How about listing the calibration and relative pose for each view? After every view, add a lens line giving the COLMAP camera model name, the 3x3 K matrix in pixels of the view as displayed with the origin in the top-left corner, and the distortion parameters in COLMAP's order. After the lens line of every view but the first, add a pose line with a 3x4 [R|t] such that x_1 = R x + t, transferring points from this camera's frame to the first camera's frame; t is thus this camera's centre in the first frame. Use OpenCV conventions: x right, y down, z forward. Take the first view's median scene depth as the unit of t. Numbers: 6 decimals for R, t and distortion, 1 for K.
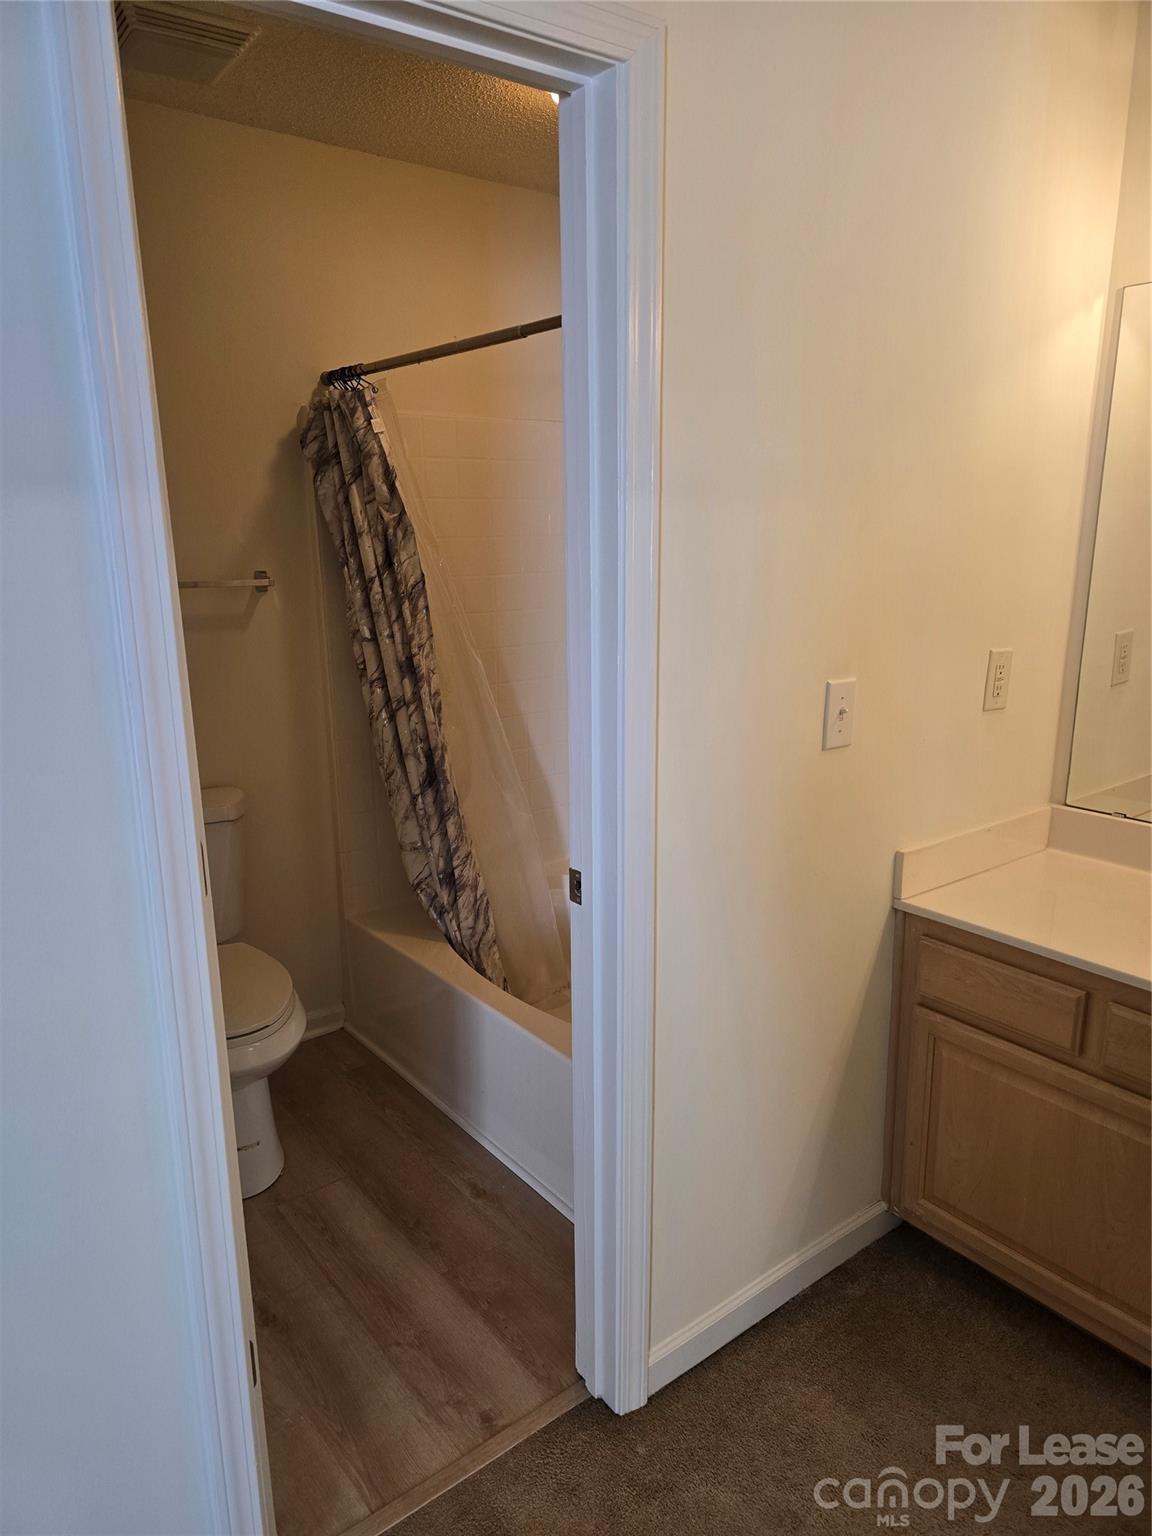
lens RADIAL K [[1038.5, 0, 582.1], [0, 1038.5, 783.5], [0, 0, 1]] dist [0.091919, -0.070100]
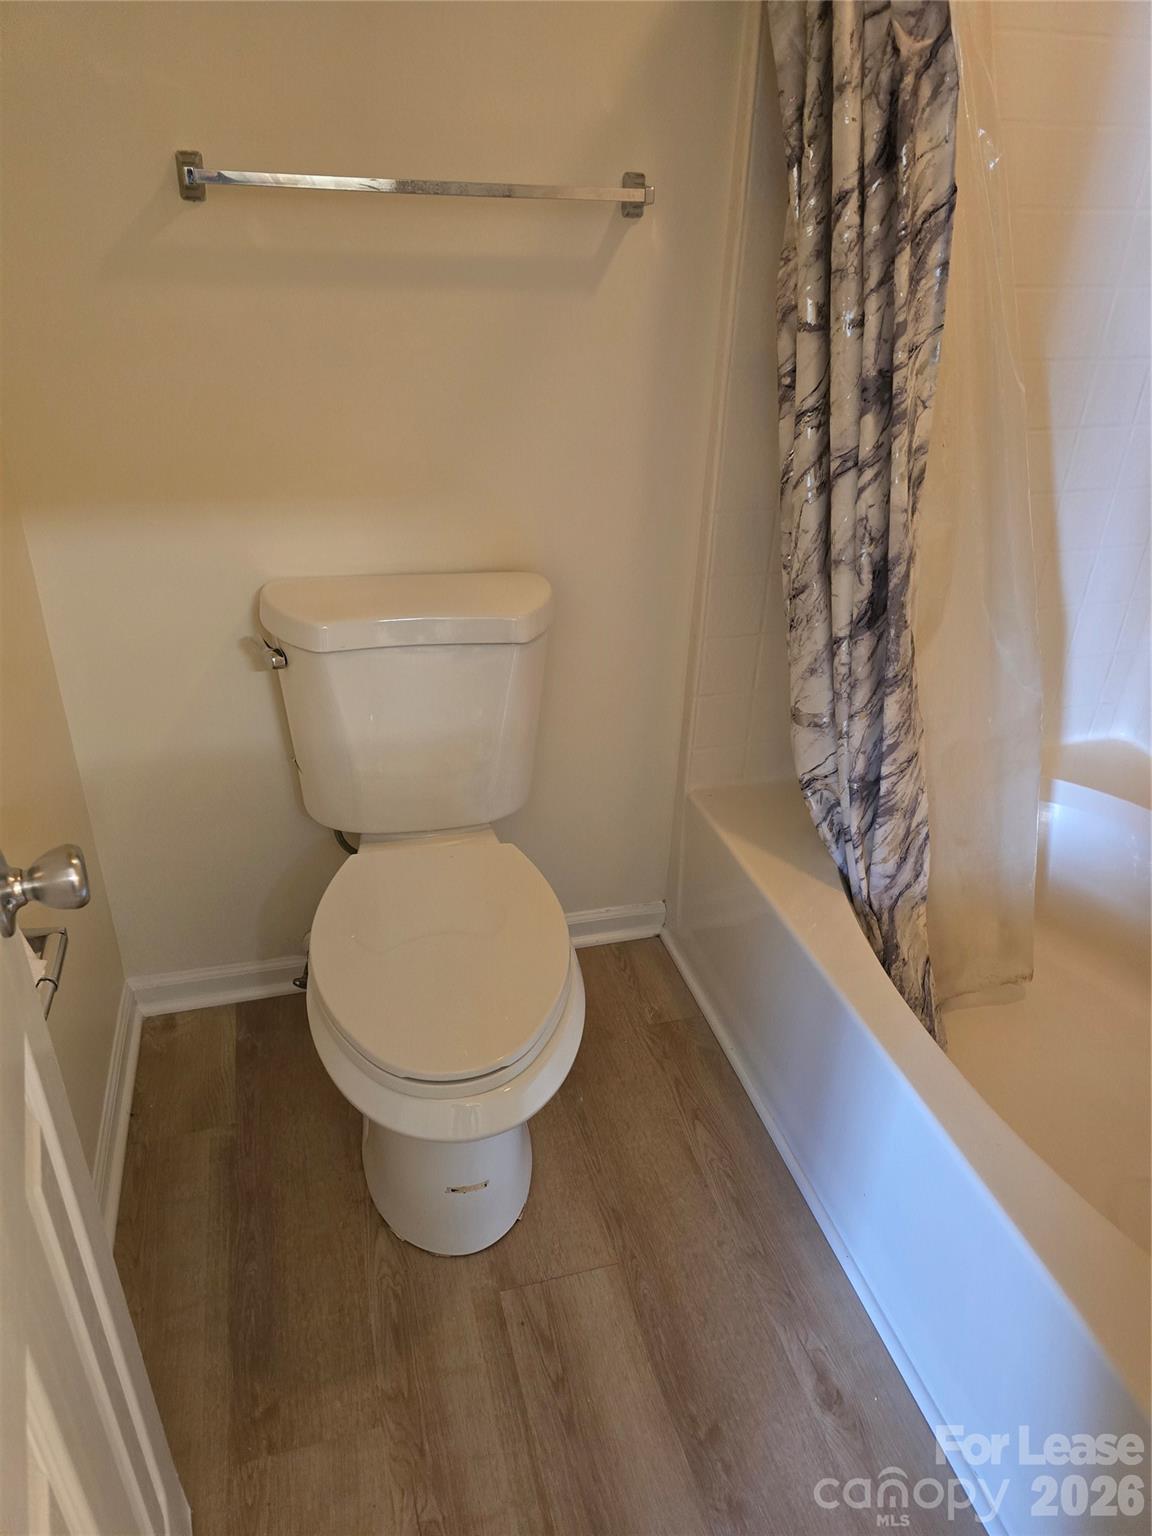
lens RADIAL K [[1024.5, 0, 562.6], [0, 1024.5, 749.0], [0, 0, 1]] dist [0.101007, -0.124507]
pose [[0.920364, 0.215280, -0.326473, -0.106693], [-0.127444, 0.954375, 0.270048, -0.063250], [0.369714, -0.206936, 0.905809, 0.453615]]
